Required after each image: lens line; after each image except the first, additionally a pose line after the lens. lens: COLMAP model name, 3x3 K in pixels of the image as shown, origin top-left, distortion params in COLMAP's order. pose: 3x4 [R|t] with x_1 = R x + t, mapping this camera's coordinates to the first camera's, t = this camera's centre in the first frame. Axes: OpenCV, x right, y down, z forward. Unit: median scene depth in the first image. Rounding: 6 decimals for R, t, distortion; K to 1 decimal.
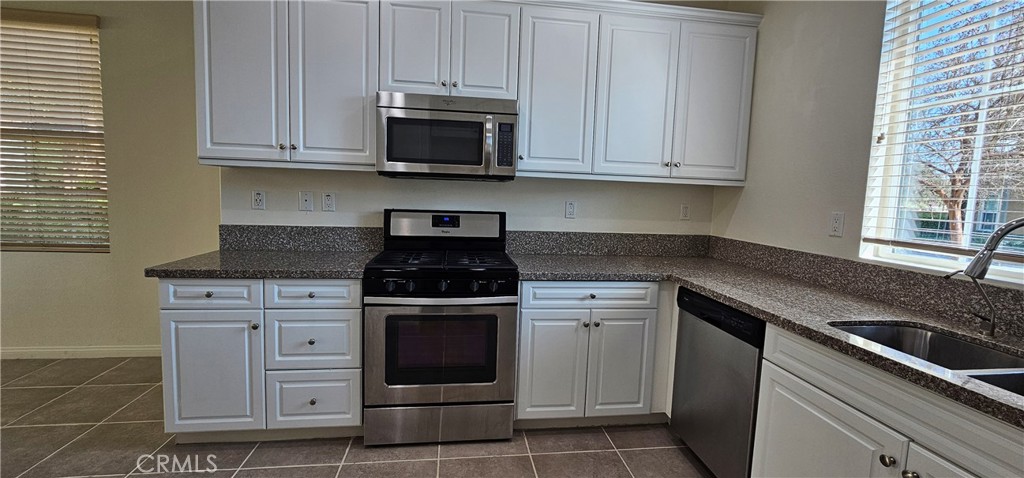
lens RADIAL K [[413.0, 0, 505.9], [0, 413.0, 228.3], [0, 0, 1]] dist [0.000748, -0.000802]
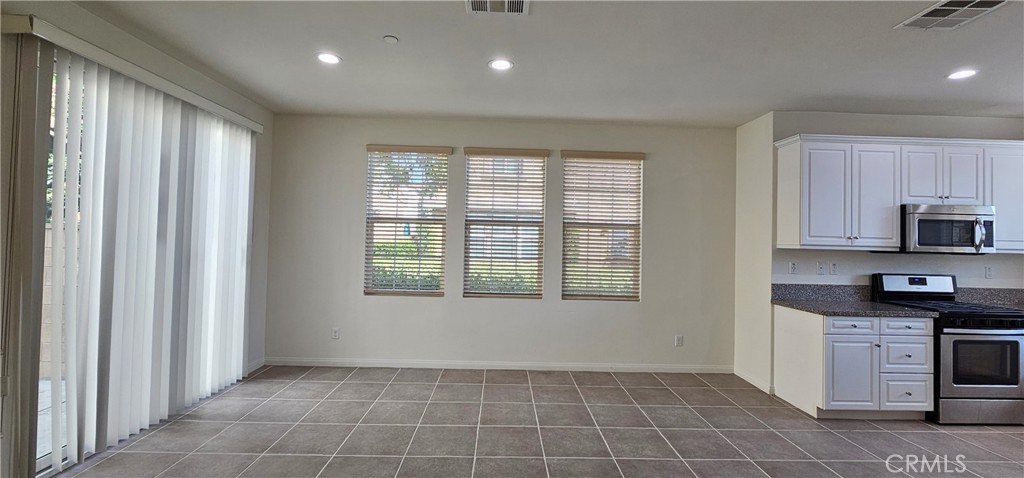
lens RADIAL K [[413.0, 0, 505.9], [0, 413.0, 228.3], [0, 0, 1]] dist [0.000748, -0.000802]
pose [[0.994312, -0.012546, -0.105766, -1.856813], [0.000159, 0.993212, -0.116316, -0.042654], [0.106507, 0.115637, 0.987565, -0.860077]]
